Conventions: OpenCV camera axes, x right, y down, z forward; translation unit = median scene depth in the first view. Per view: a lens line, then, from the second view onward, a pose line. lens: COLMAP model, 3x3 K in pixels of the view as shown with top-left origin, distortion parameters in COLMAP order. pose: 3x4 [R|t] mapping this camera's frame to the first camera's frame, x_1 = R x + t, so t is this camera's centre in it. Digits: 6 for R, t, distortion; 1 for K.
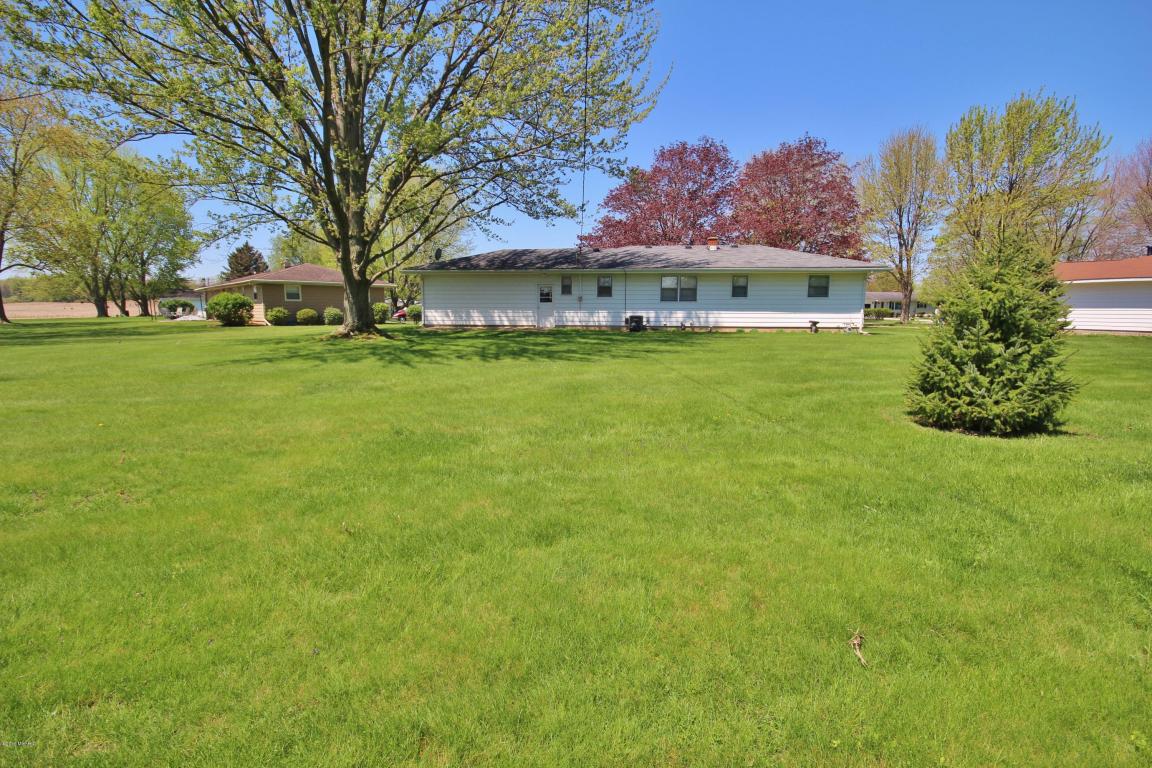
lens RADIAL K [[538.2, 0, 576.3], [0, 538.2, 383.8], [0, 0, 1]] dist [0.002691, 0.000234]
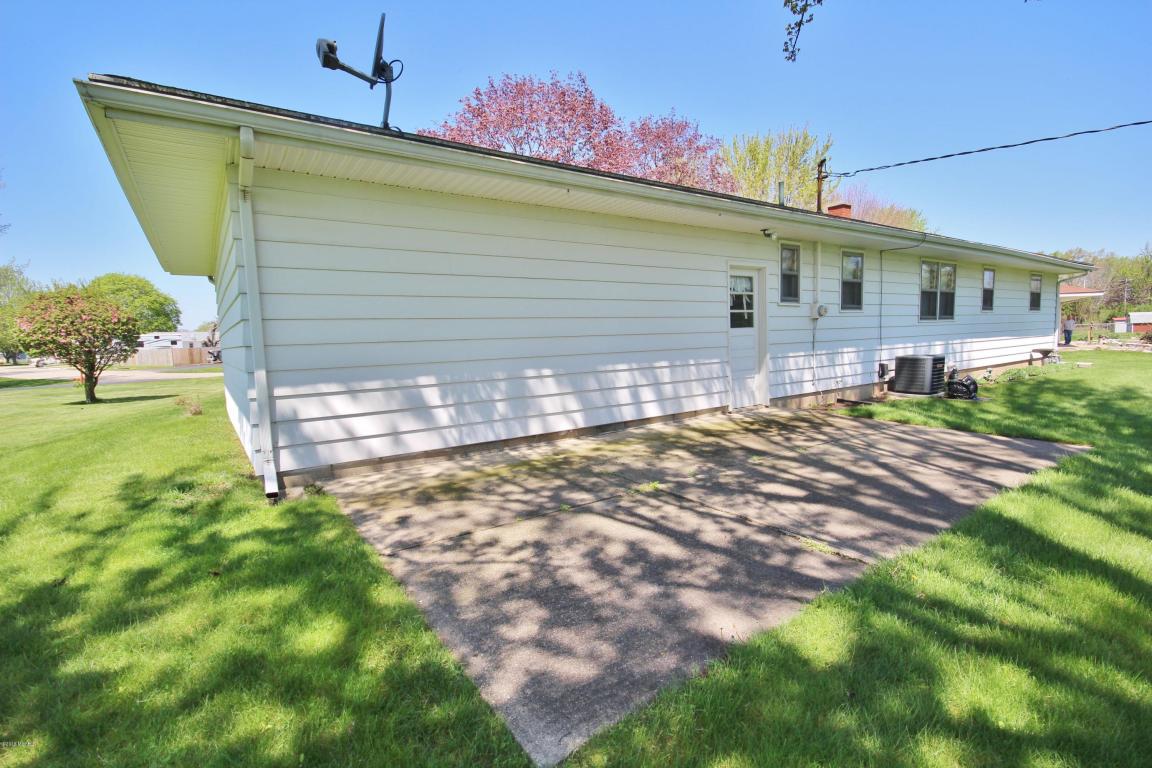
lens RADIAL K [[538.2, 0, 576.2], [0, 538.2, 385.9], [0, 0, 1]] dist [0.002691, 0.000234]
pose [[0.738639, -0.084737, 0.668754, -0.329782], [0.130619, 0.991257, -0.018668, -0.124667], [-0.661325, 0.101141, 0.743249, 0.833283]]
